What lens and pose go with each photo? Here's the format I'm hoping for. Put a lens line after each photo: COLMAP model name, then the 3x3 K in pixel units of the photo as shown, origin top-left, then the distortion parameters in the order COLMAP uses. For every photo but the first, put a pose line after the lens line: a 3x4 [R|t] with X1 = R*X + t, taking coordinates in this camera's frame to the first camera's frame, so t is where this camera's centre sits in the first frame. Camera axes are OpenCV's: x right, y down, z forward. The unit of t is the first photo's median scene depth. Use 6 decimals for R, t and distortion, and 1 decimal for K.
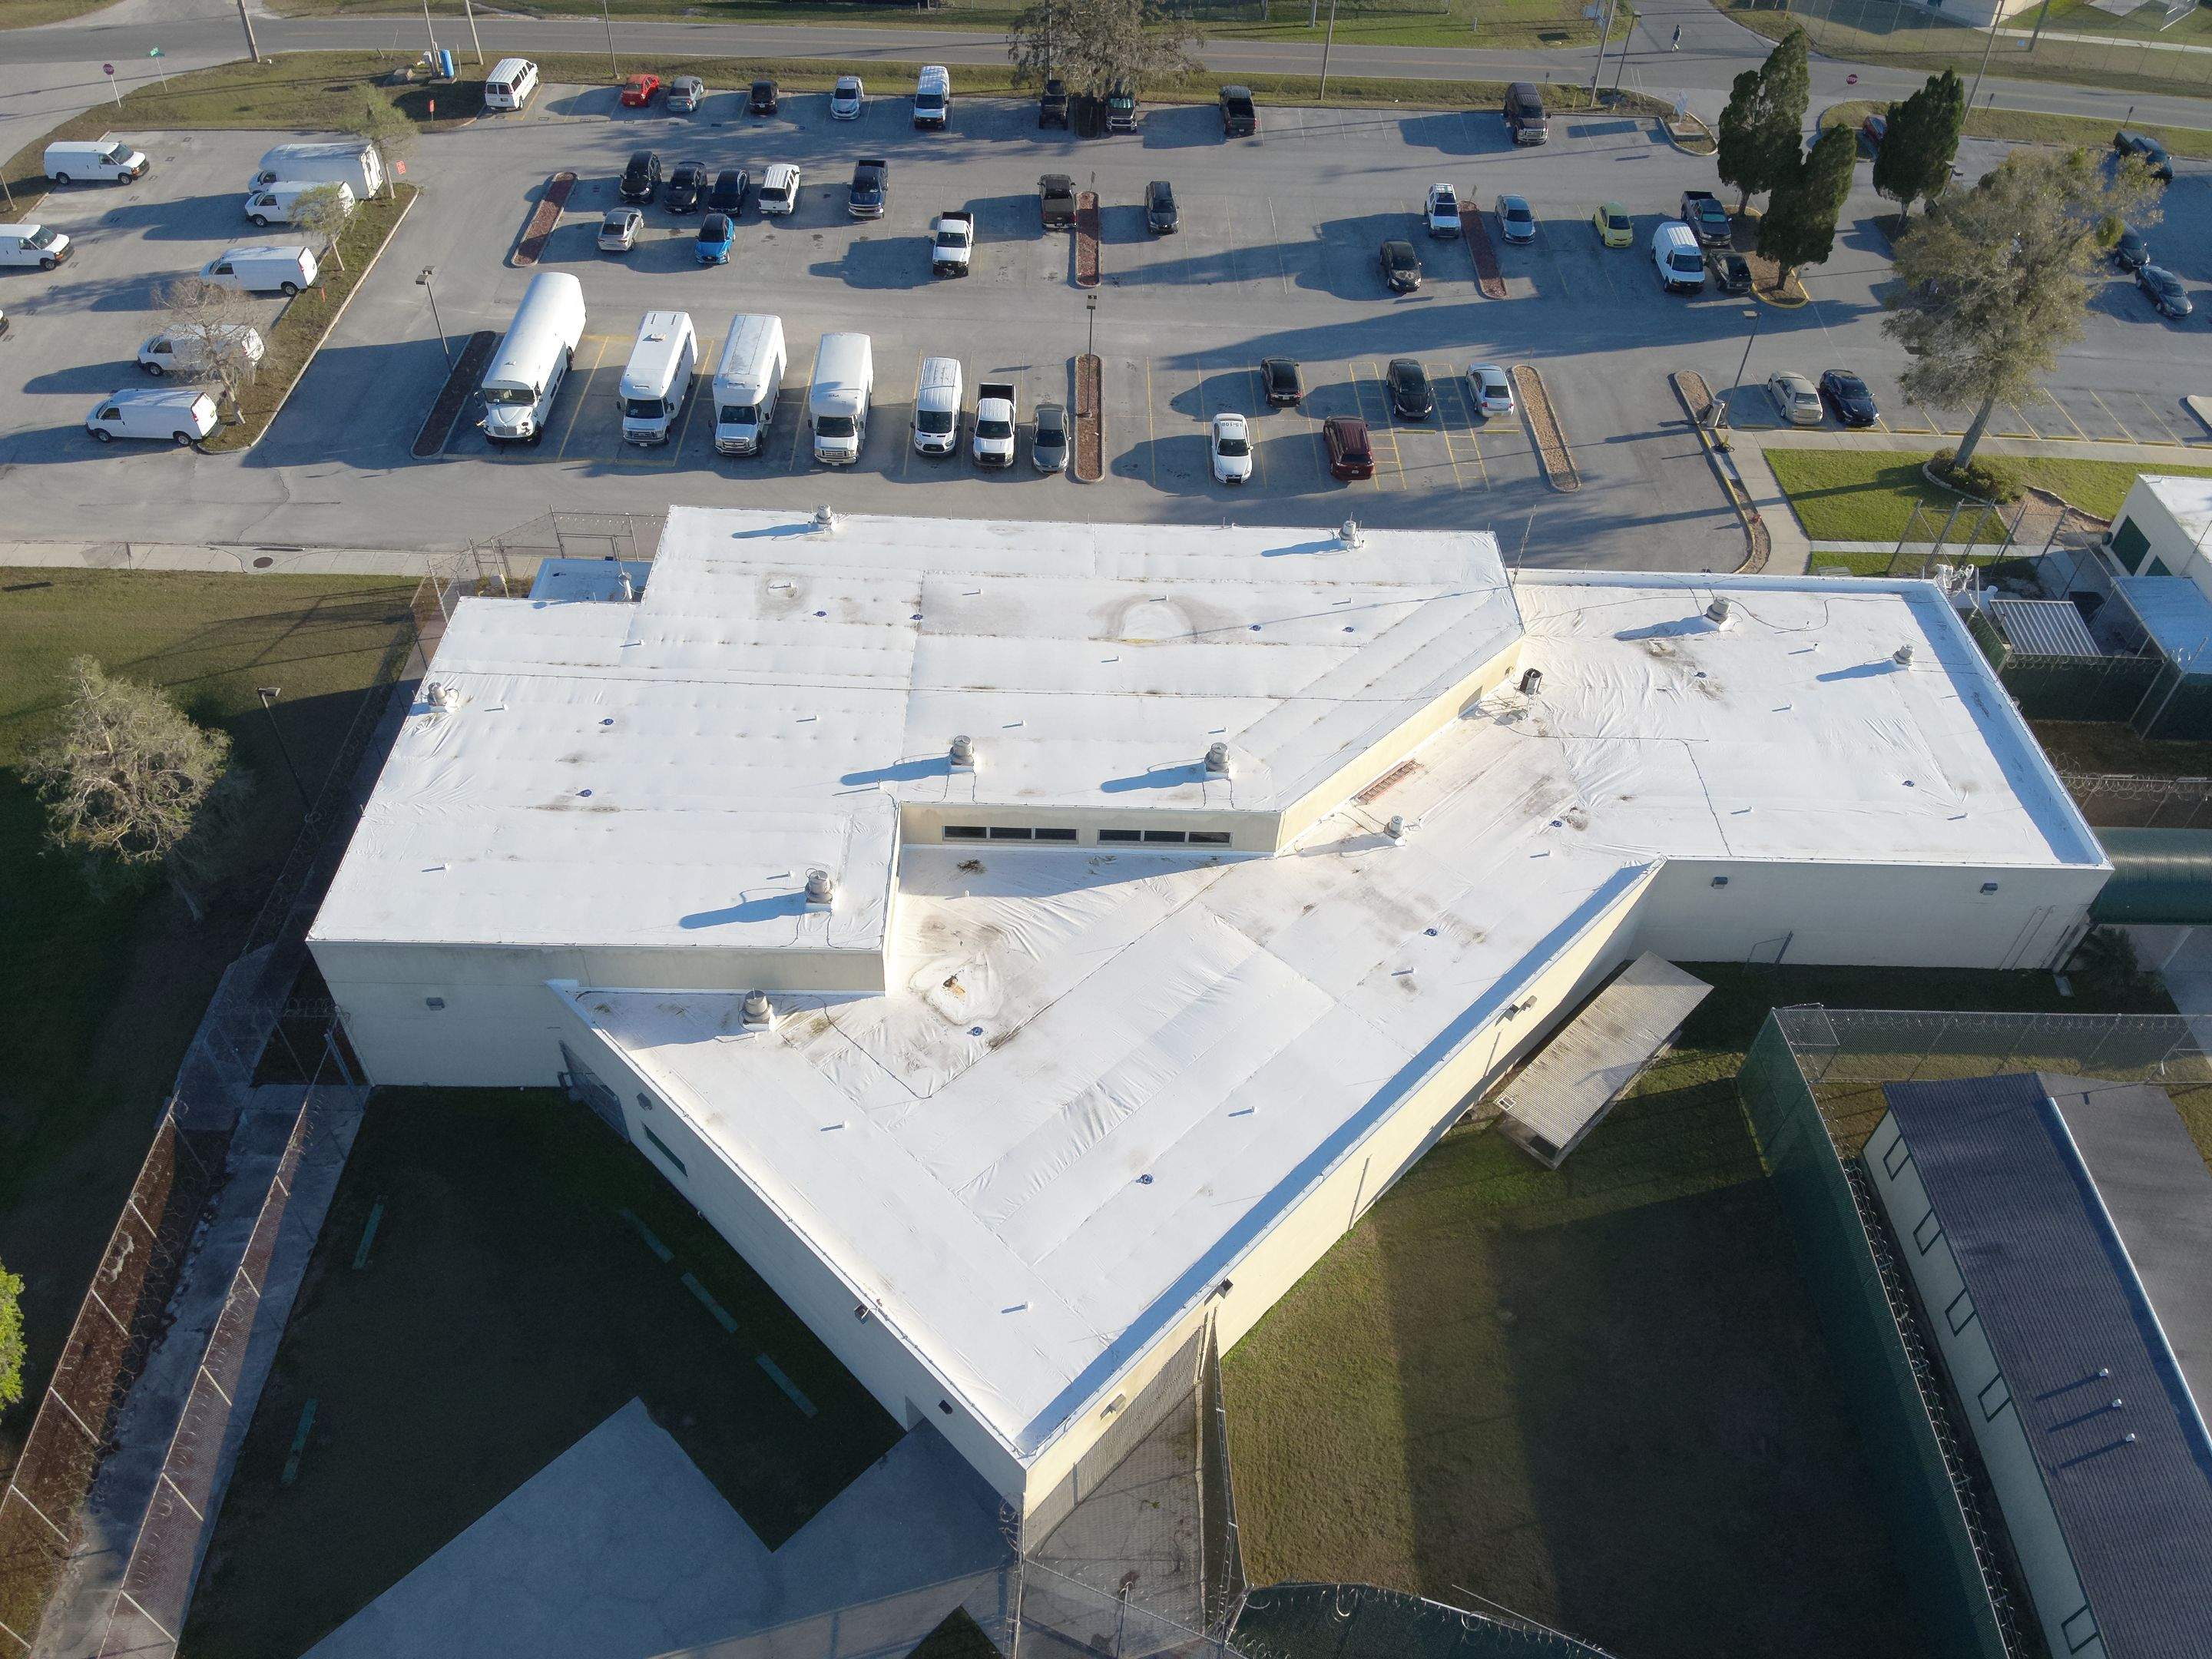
lens RADIAL K [[1710.3, 0, 1104.8], [0, 1710.3, 857.2], [0, 0, 1]] dist [0.108113, -0.234839]
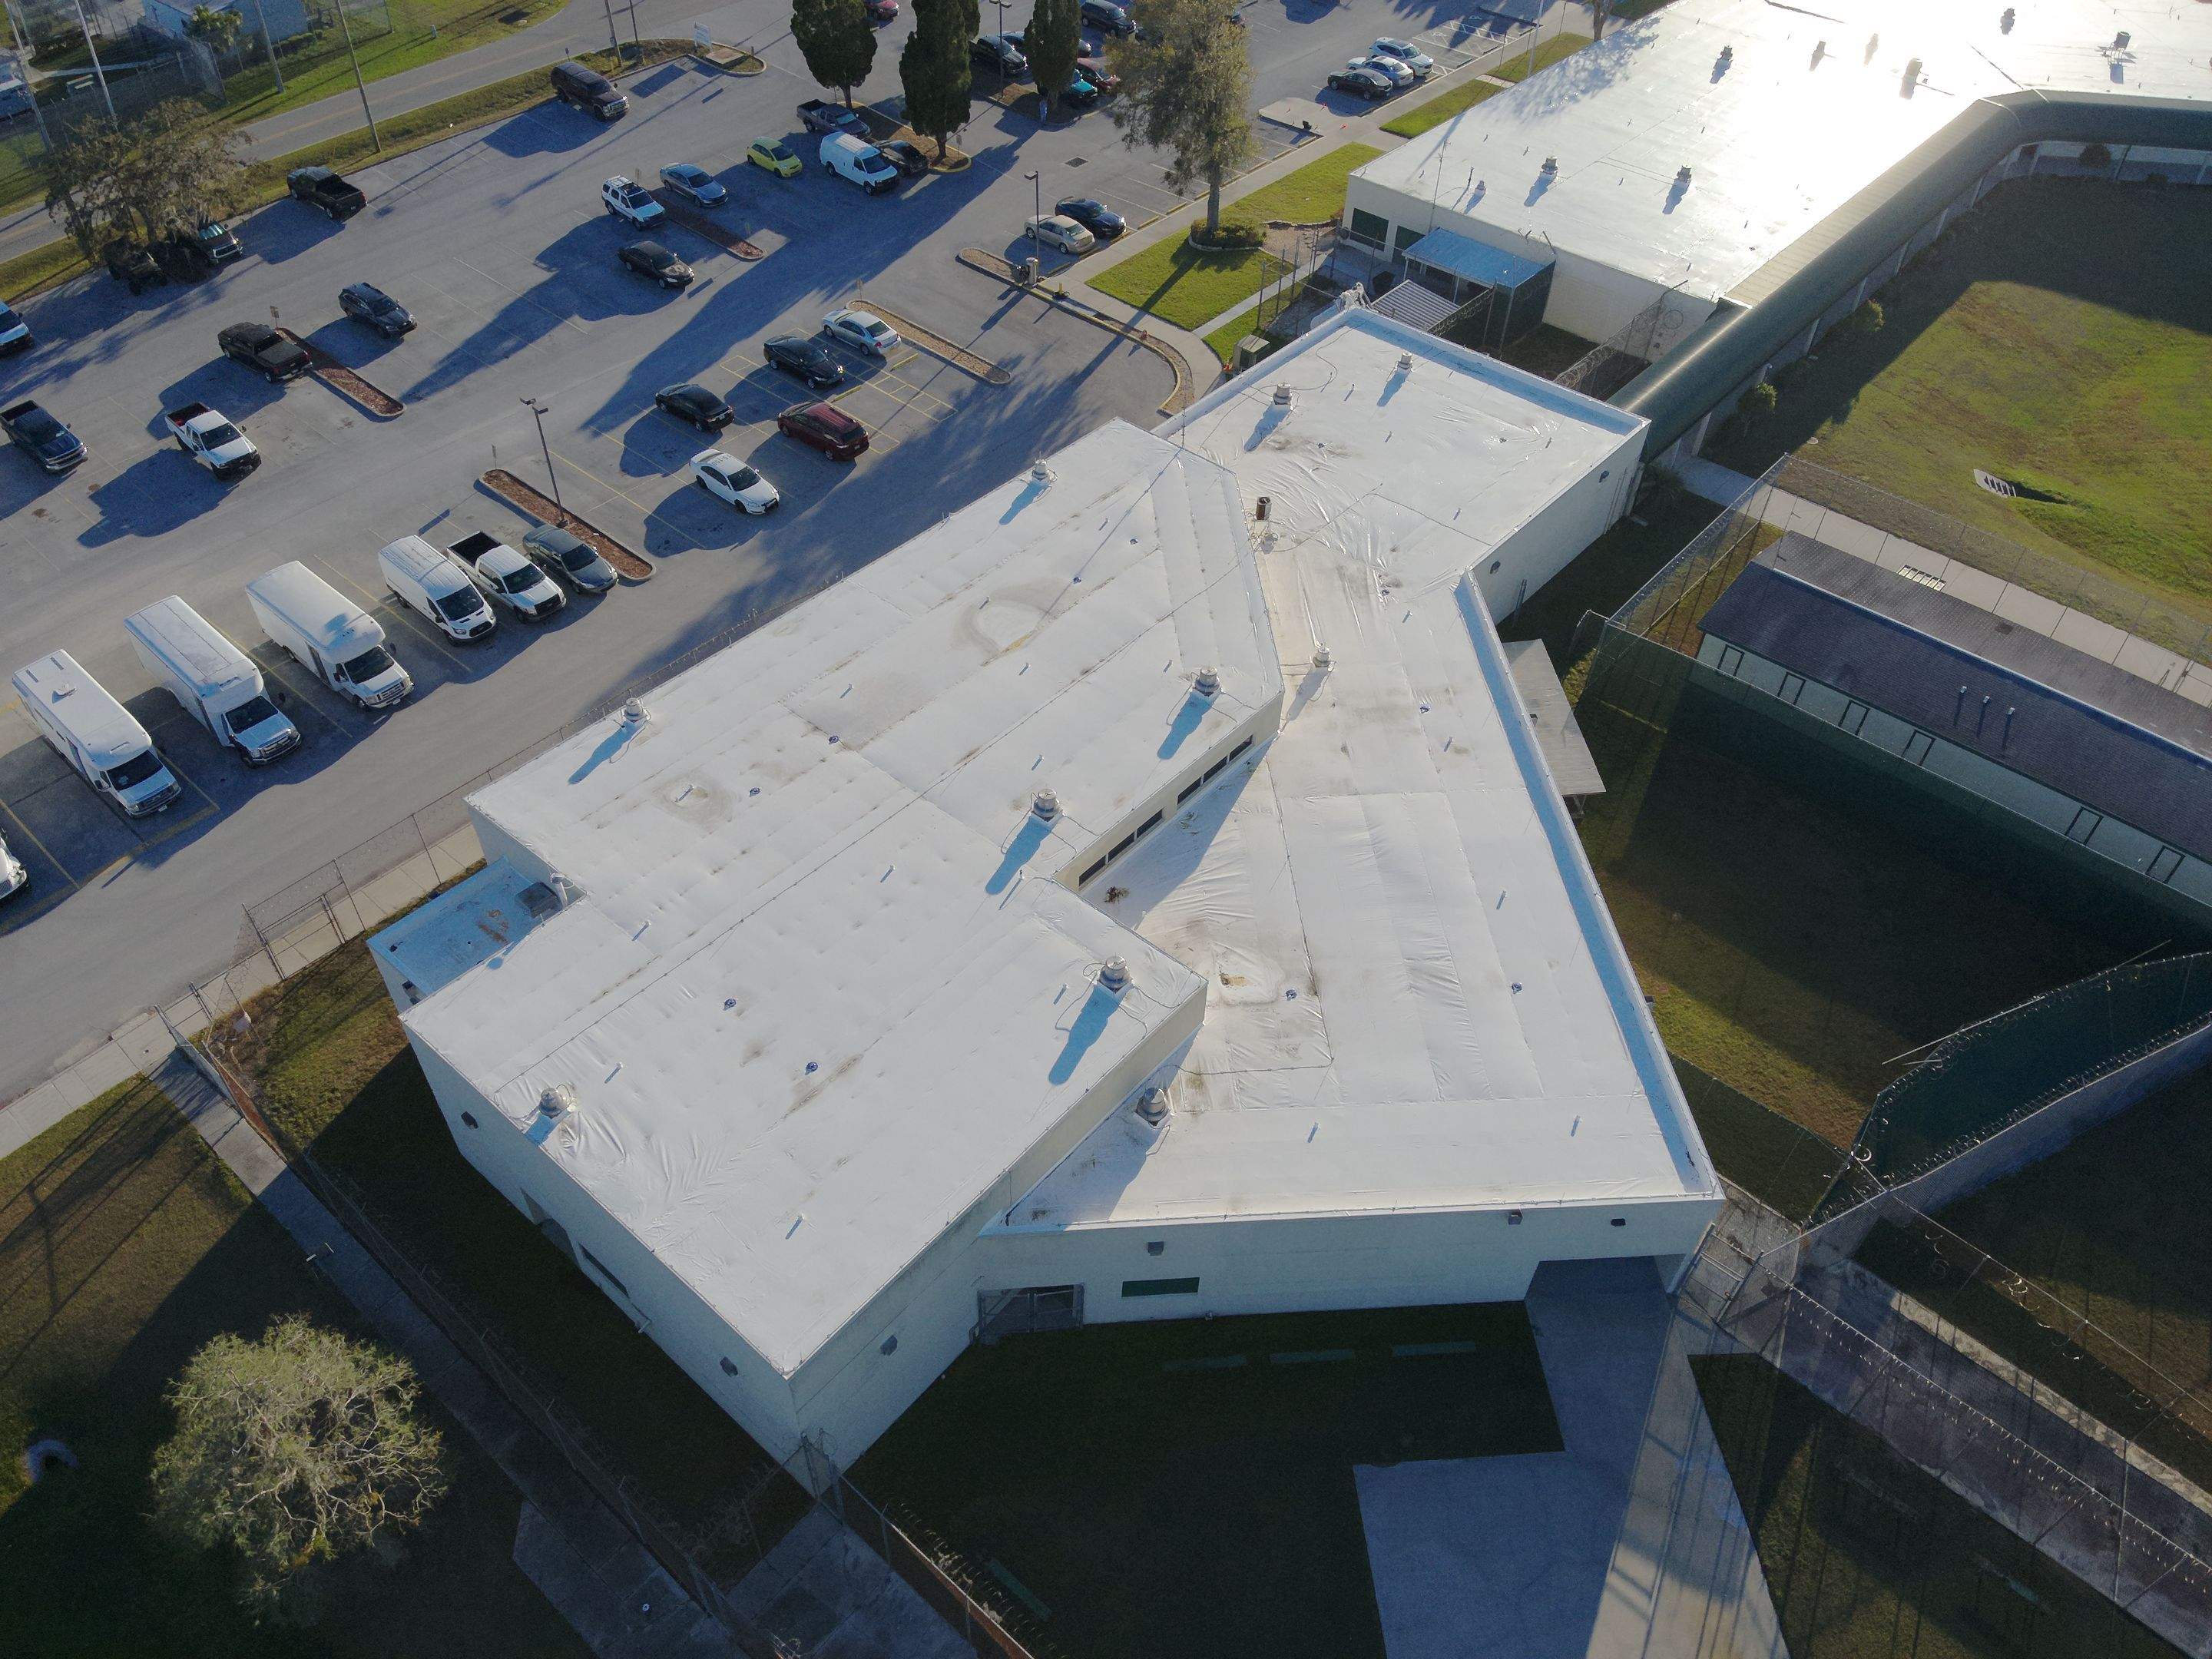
lens RADIAL K [[1710.3, 0, 1104.8], [0, 1710.3, 857.2], [0, 0, 1]] dist [0.108113, -0.234839]
pose [[0.637765, -0.550720, 0.538483, -0.423664], [0.529872, 0.821102, 0.212196, -0.158719], [-0.559010, 0.149996, 0.815481, 0.128369]]
